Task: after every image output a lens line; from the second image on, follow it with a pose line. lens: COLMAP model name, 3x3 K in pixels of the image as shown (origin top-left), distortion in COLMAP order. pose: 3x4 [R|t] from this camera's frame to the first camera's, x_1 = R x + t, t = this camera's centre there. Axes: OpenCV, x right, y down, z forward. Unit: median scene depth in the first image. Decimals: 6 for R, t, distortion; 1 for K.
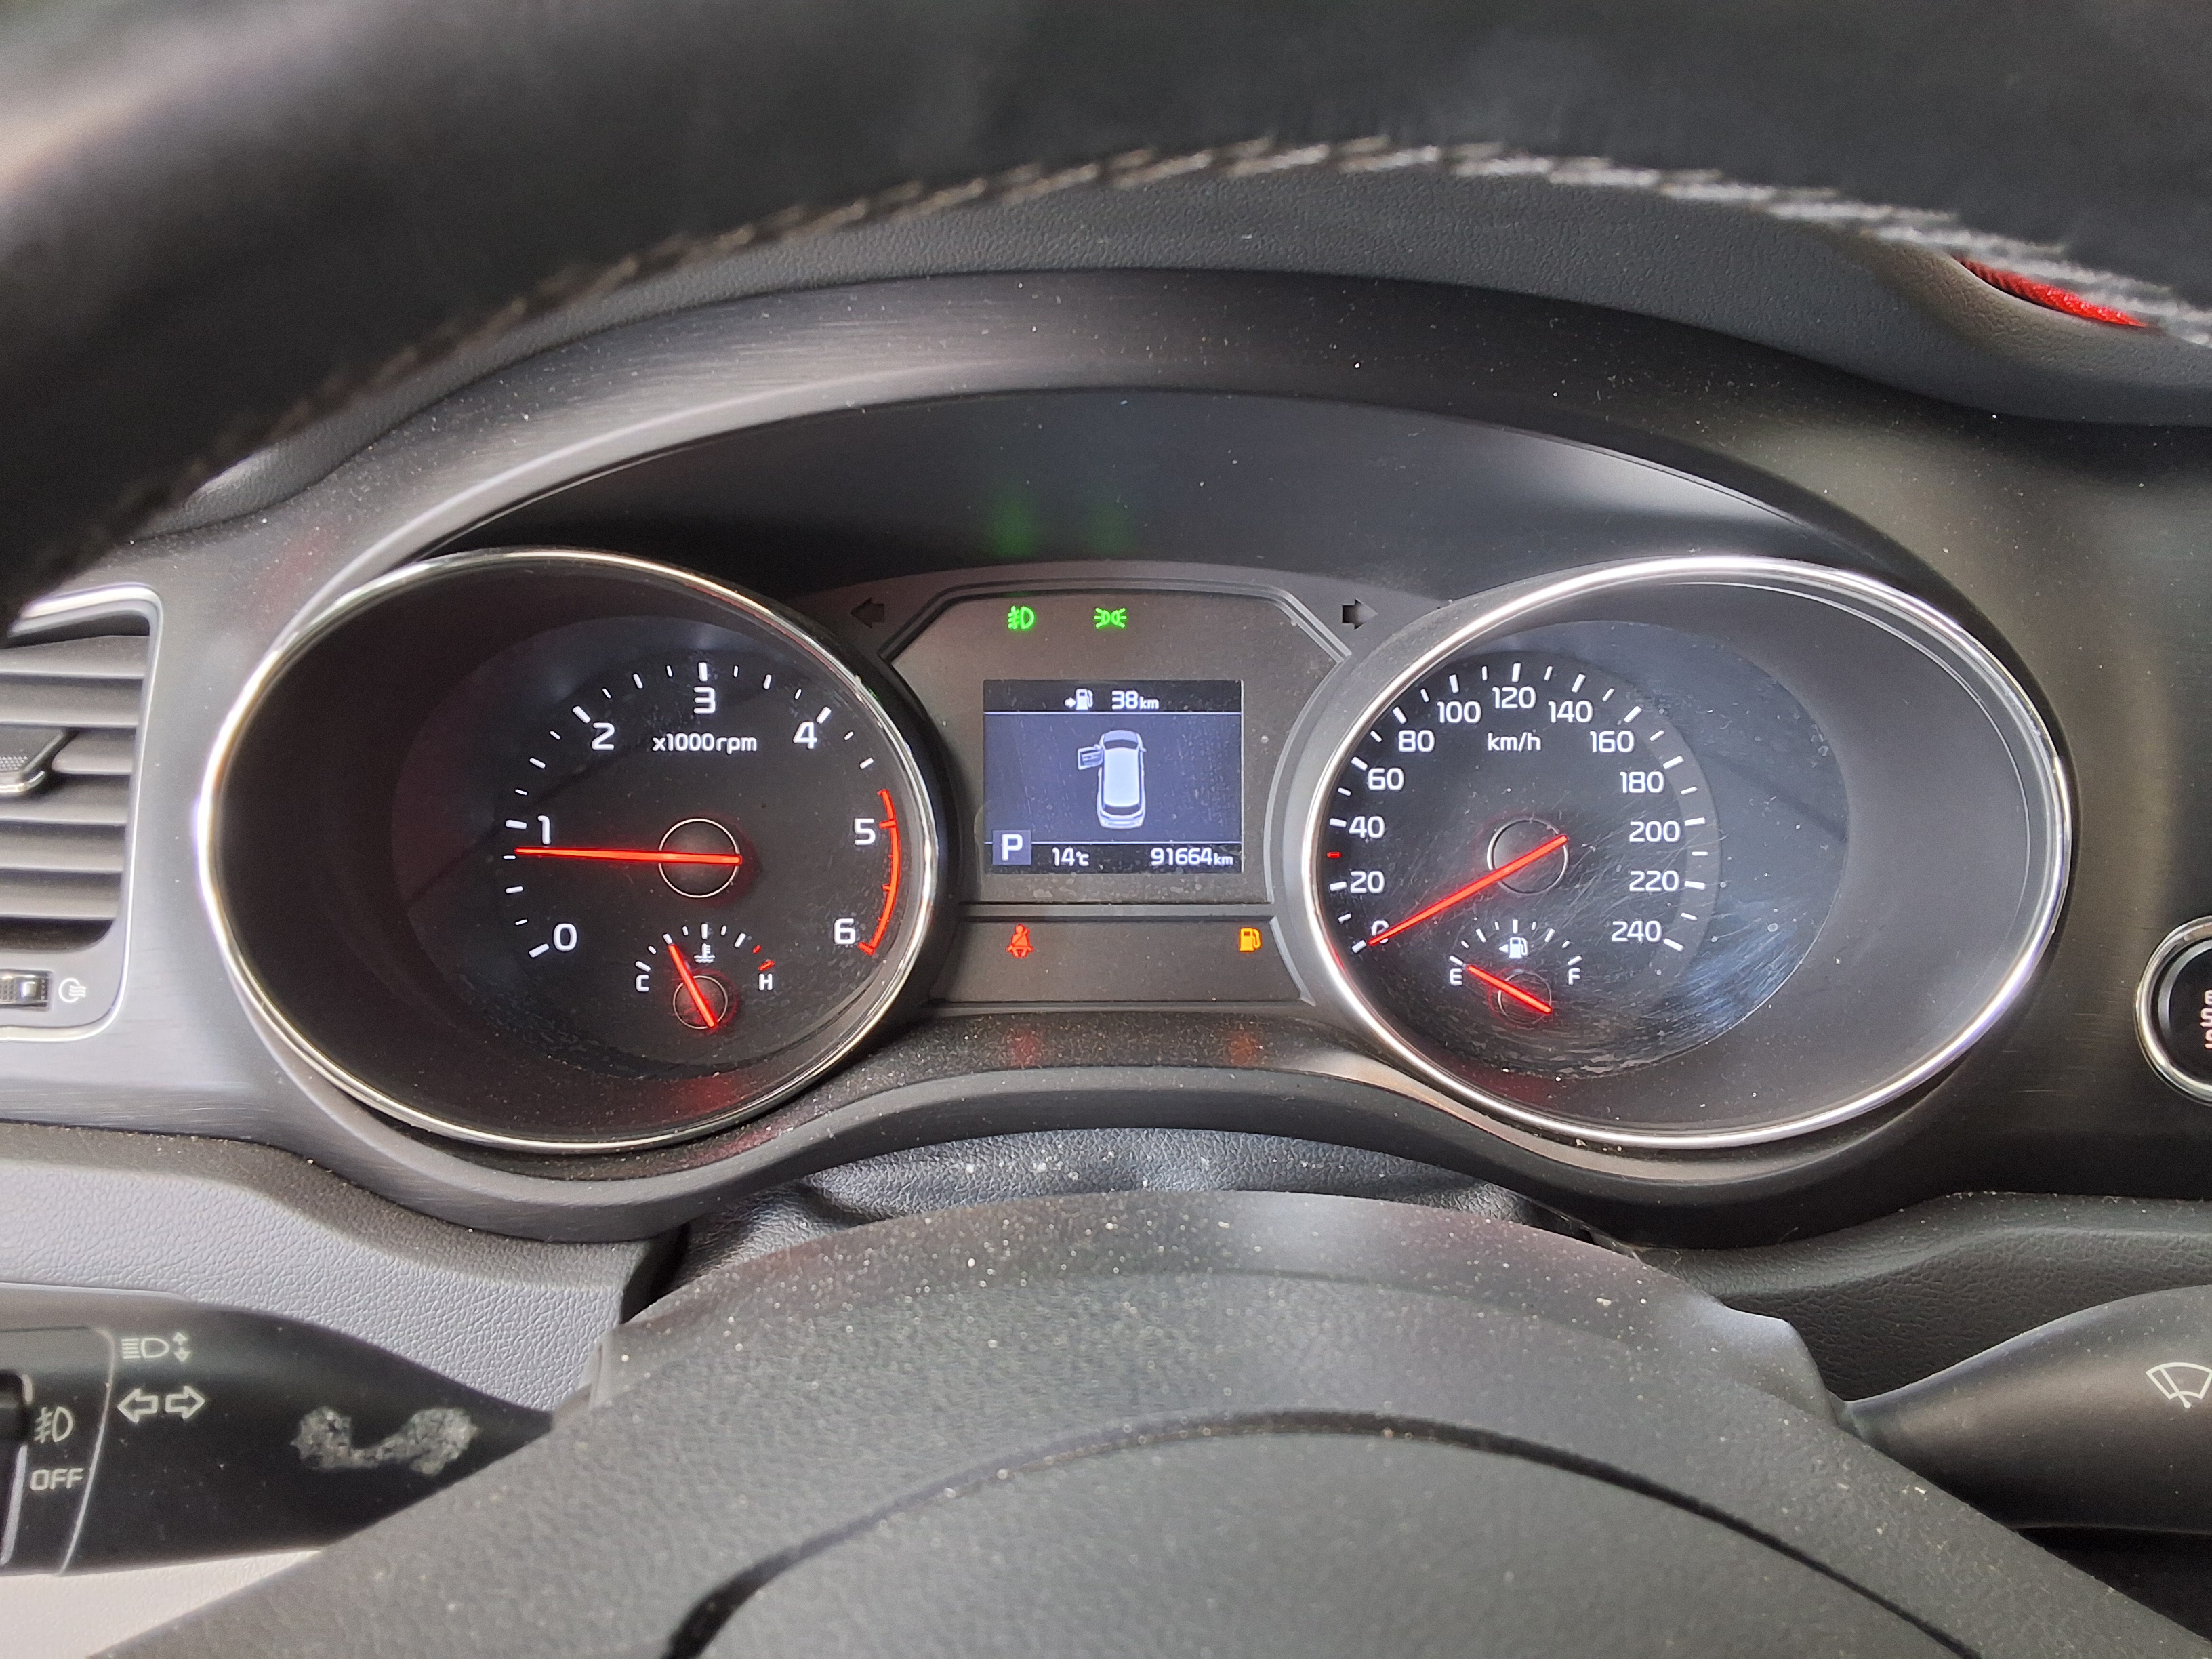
lens RADIAL K [[1735.5, 0, 1106.0], [0, 1735.5, 829.5], [0, 0, 1]] dist [0.166584, -0.330498]
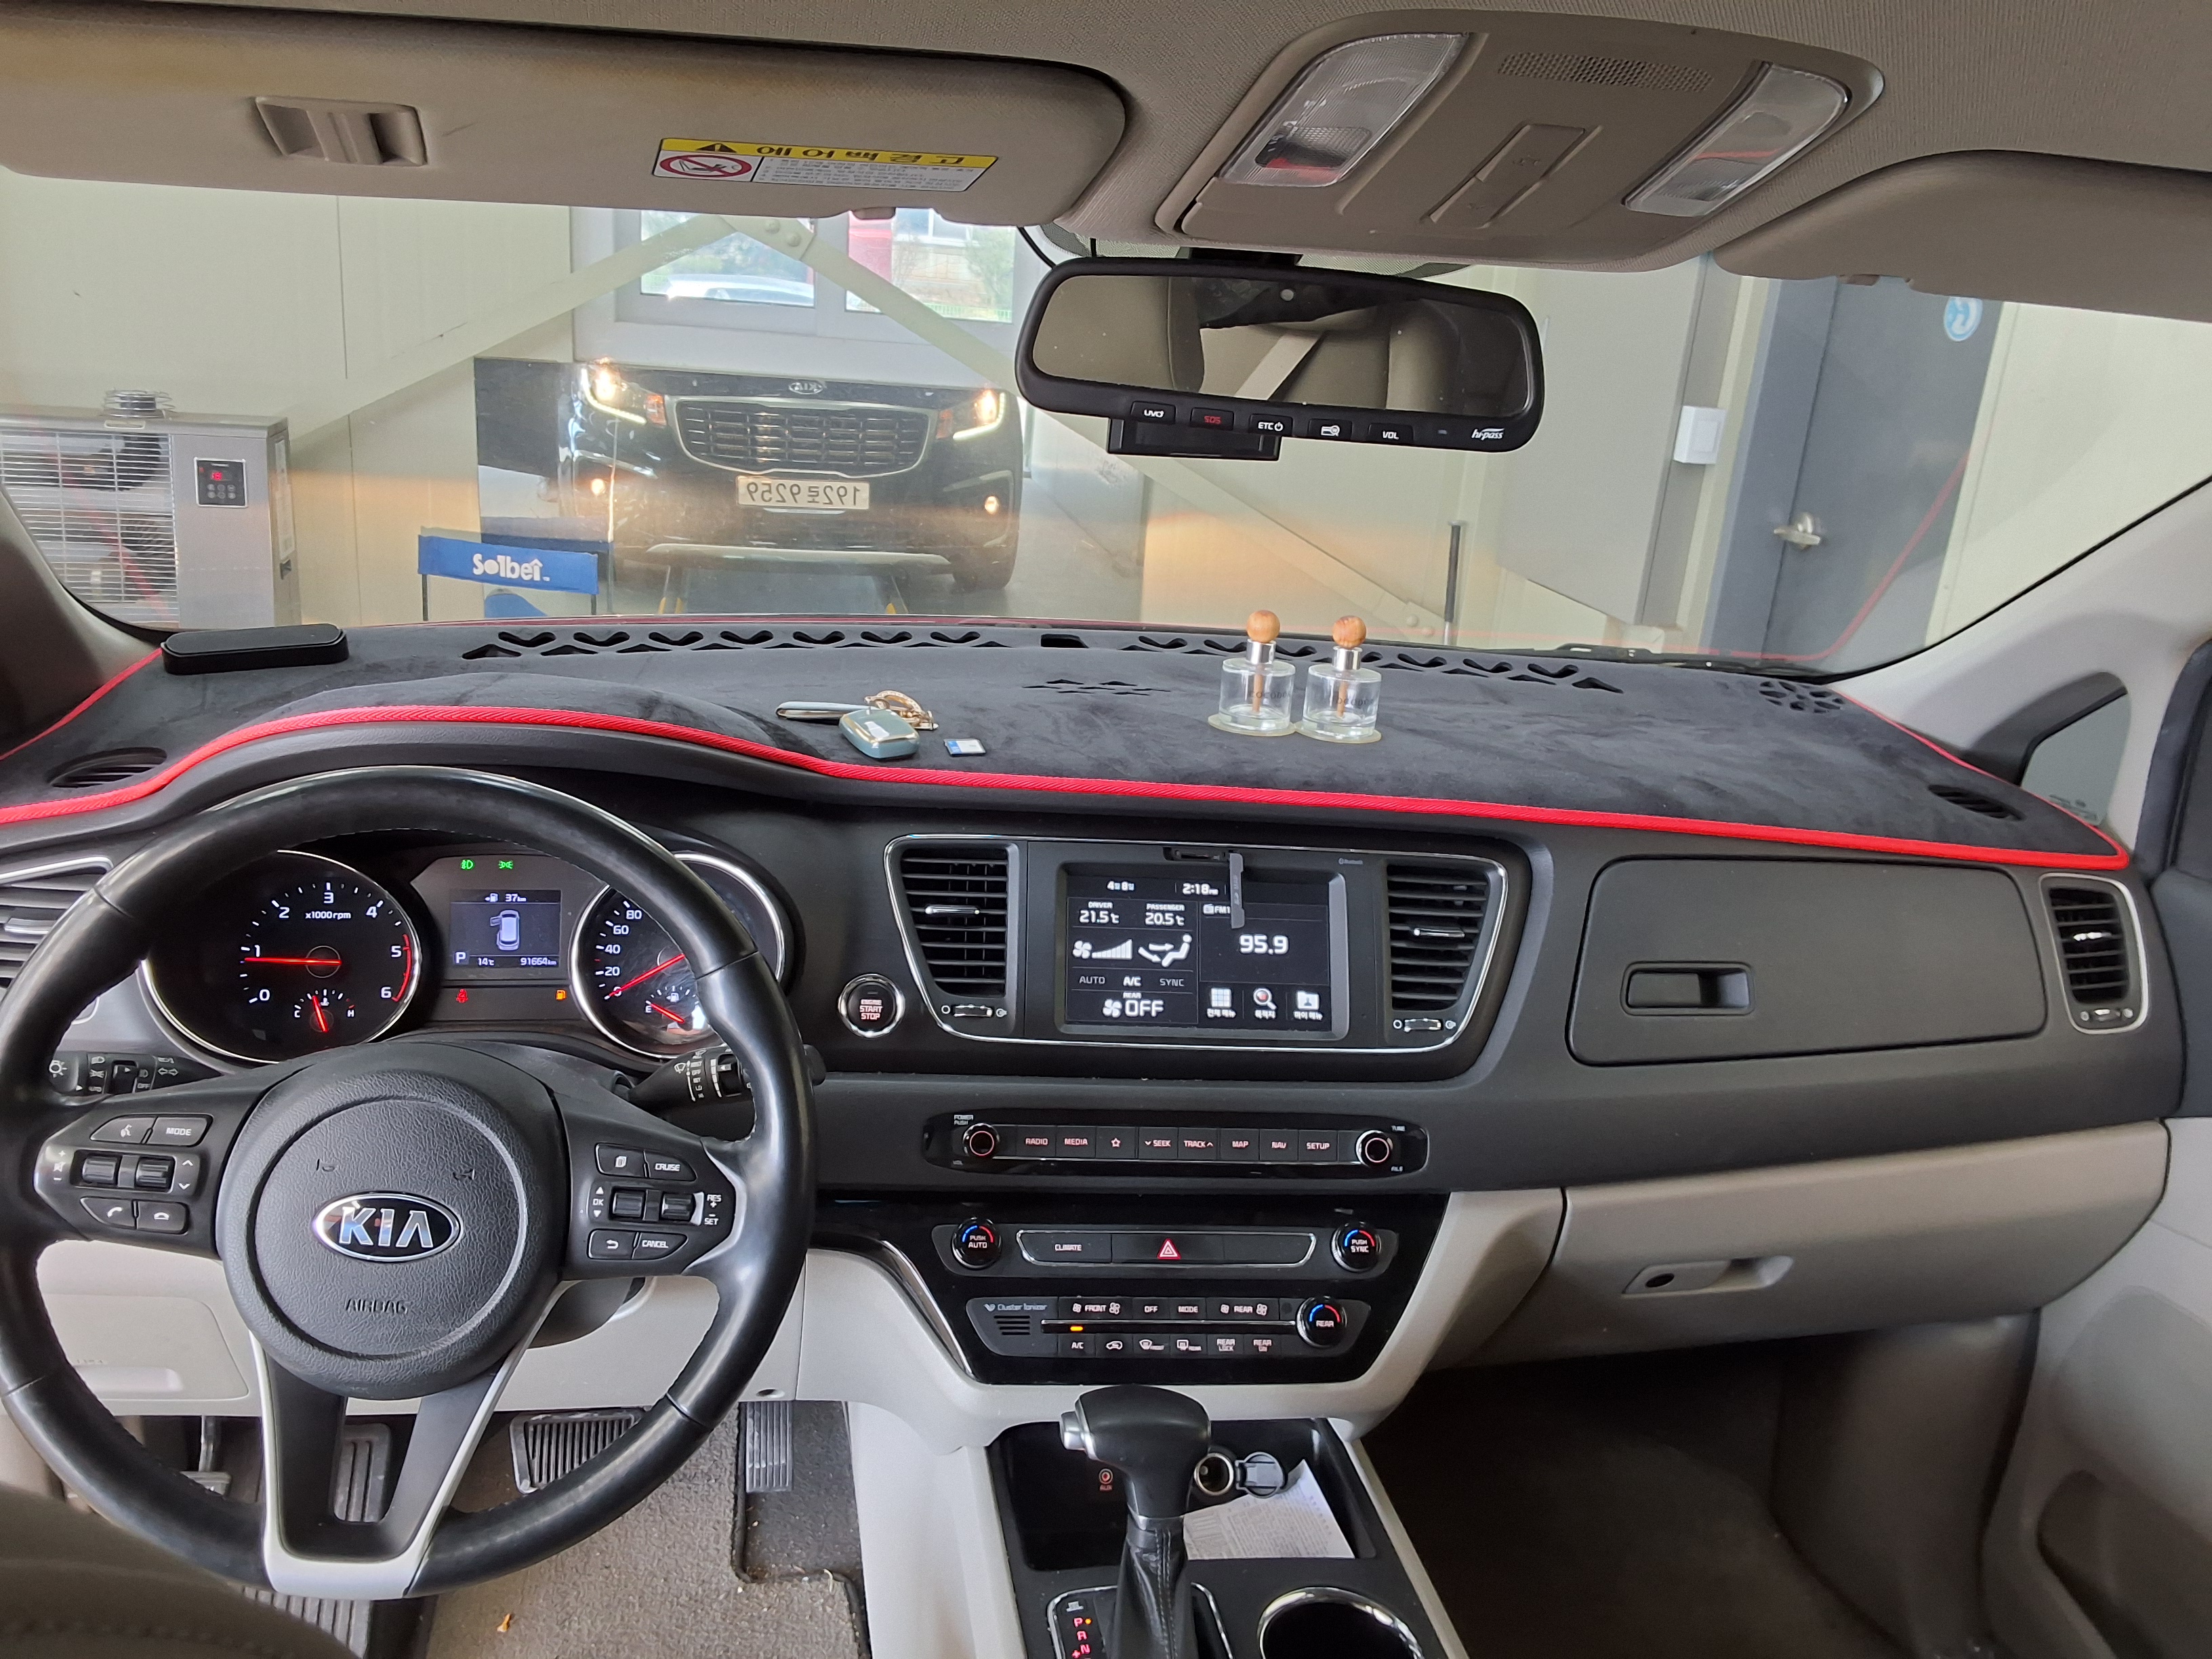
lens RADIAL K [[1735.5, 0, 1106.0], [0, 1735.5, 829.5], [0, 0, 1]] dist [0.166584, -0.330498]
pose [[0.987948, 0.011172, 0.154380, 0.460837], [0.003645, 0.995436, -0.095363, 0.071128], [-0.154741, 0.094777, 0.983398, -1.609491]]
